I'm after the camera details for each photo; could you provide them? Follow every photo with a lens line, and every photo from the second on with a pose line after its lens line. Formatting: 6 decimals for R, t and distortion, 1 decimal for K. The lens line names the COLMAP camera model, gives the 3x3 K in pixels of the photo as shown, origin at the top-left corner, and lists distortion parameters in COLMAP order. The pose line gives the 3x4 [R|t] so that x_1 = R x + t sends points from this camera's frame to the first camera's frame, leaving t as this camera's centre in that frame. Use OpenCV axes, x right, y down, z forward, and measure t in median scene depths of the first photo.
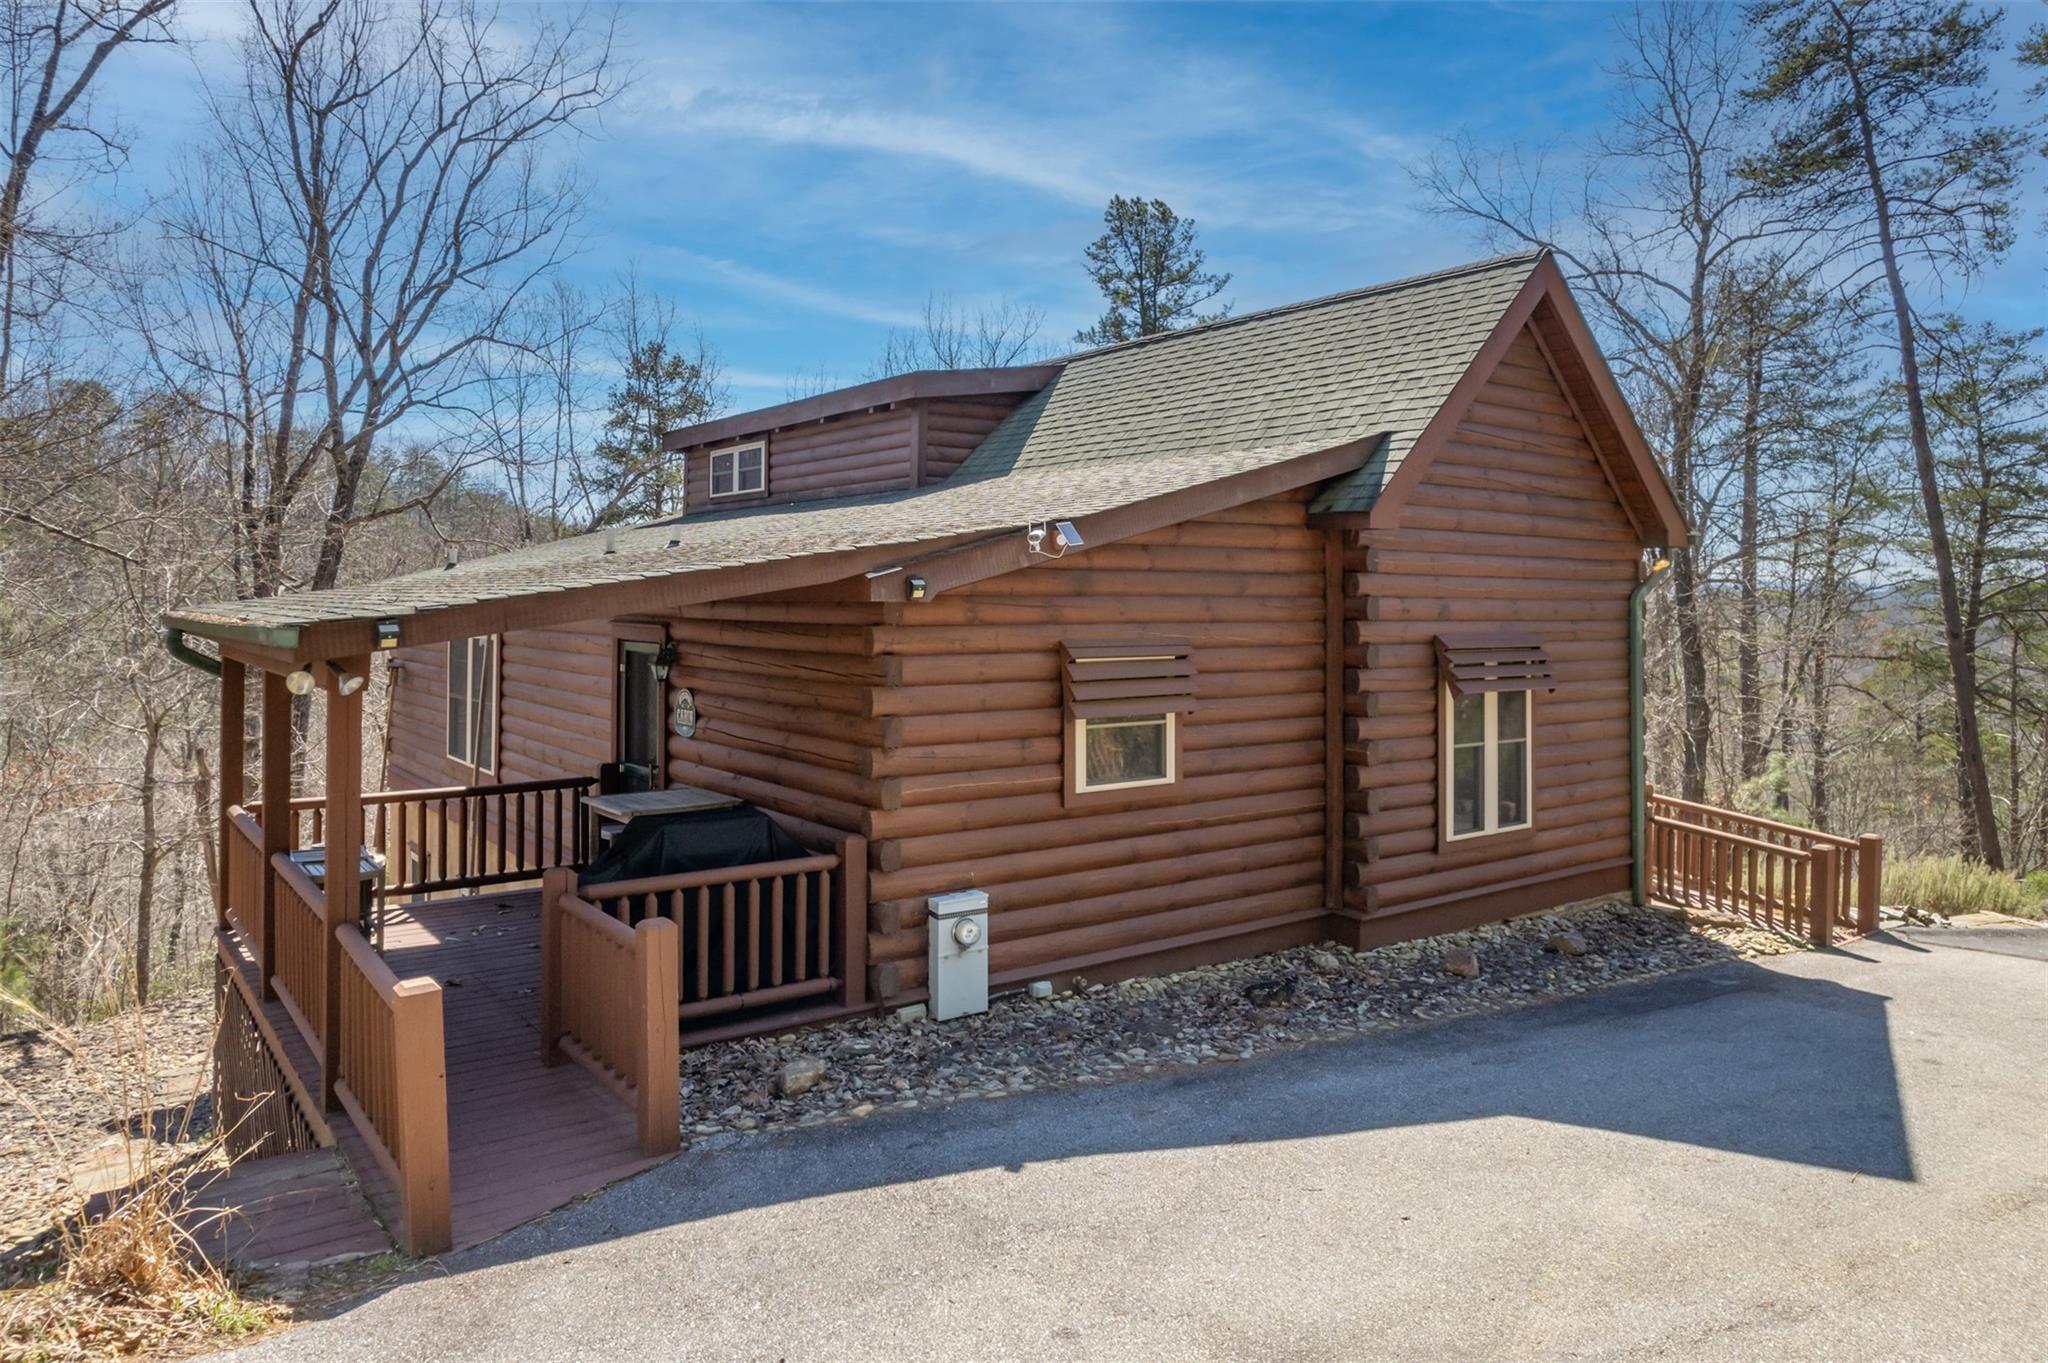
lens RADIAL K [[1276.6, 0, 1024.0], [0, 1276.6, 681.5], [0, 0, 1]] dist [-0.051272, 0.049365]
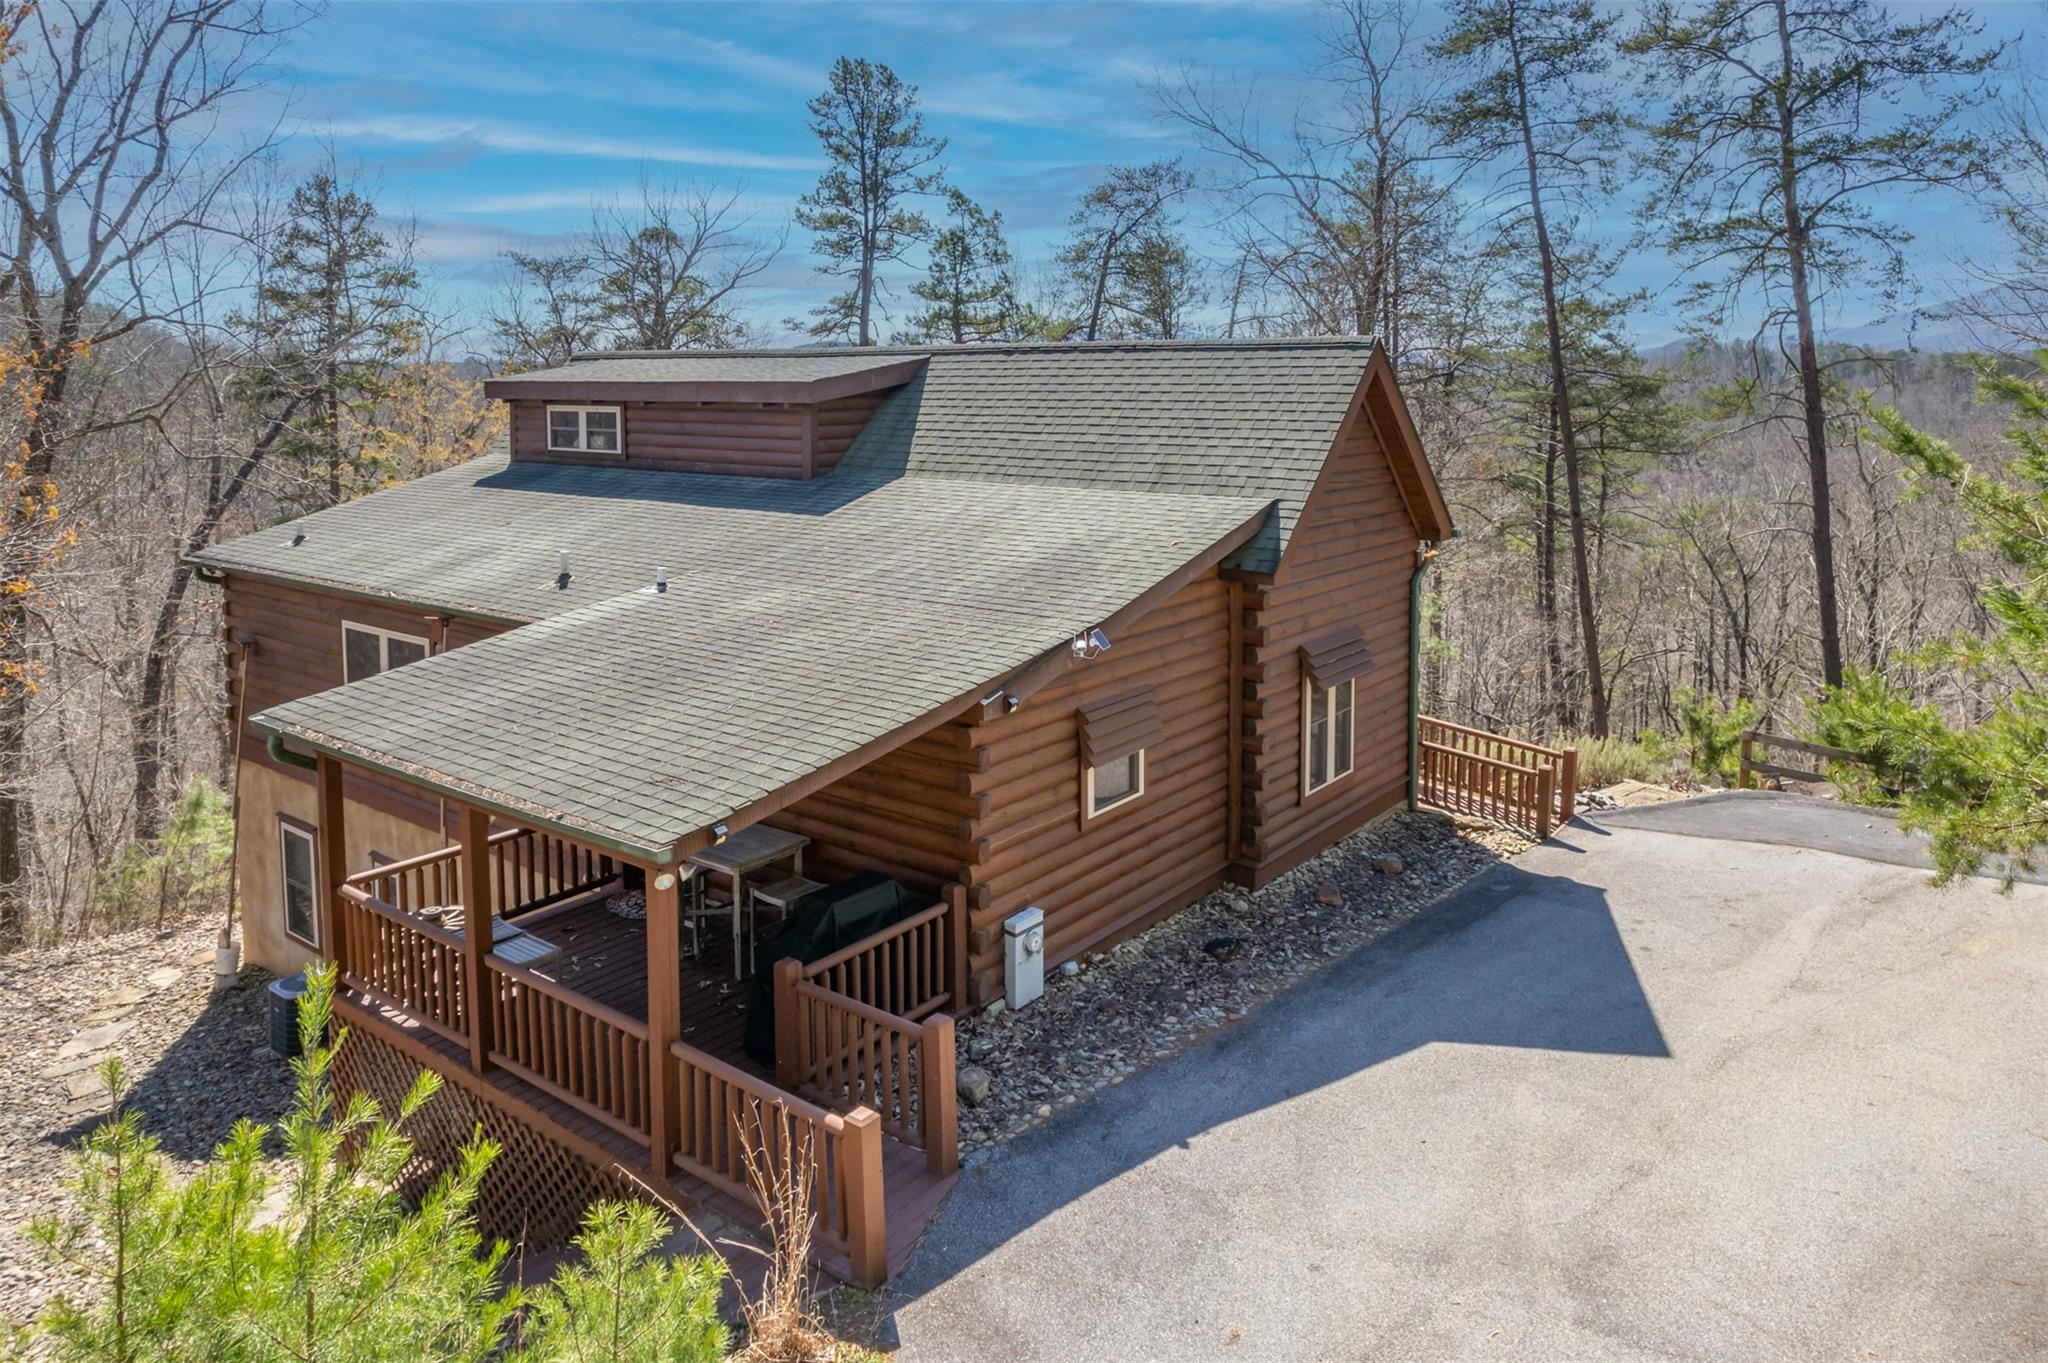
lens RADIAL K [[1263.9, 0, 1014.2], [0, 1263.9, 621.6], [0, 0, 1]] dist [-0.018838, 0.002666]
pose [[0.968082, -0.053242, 0.244913, -0.285458], [0.027714, 0.993924, 0.106524, -0.213466], [-0.249097, -0.096336, 0.963675, -0.177826]]
